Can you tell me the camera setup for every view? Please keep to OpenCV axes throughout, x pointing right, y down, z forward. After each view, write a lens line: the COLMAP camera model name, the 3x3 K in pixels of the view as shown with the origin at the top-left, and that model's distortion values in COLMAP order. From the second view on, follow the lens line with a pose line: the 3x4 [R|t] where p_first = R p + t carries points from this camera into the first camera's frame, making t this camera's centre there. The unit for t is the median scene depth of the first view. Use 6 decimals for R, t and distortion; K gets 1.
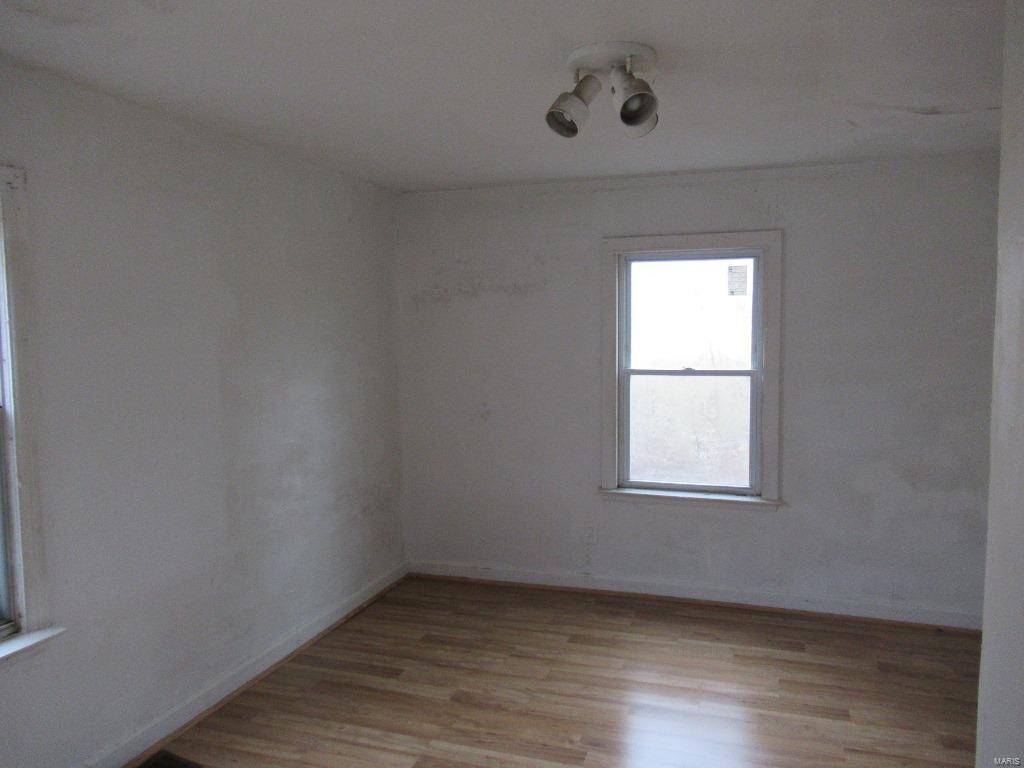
lens RADIAL K [[762.0, 0, 512.0], [0, 762.0, 384.0], [0, 0, 1]] dist [-0.001695, -0.005020]
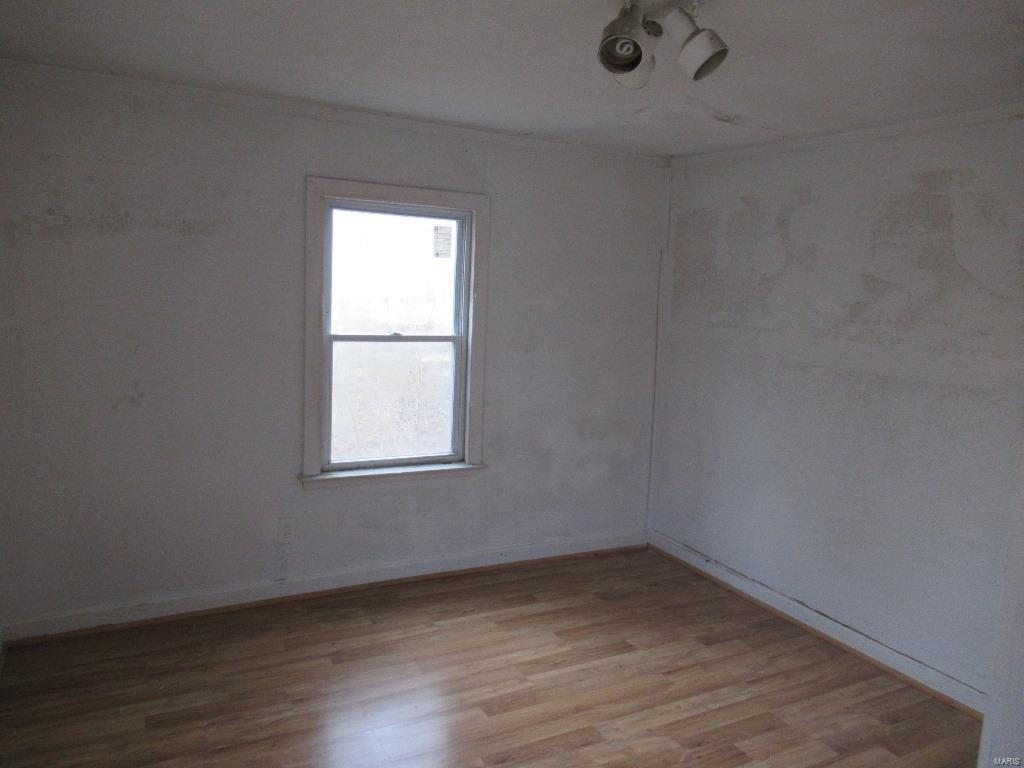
lens RADIAL K [[762.0, 0, 512.0], [0, 762.0, 384.0], [0, 0, 1]] dist [-0.001695, -0.005020]
pose [[0.686193, -0.051987, 0.725559, -0.351305], [0.009109, 0.997979, 0.062891, -0.016823], [-0.727362, -0.036547, 0.685280, 0.272516]]
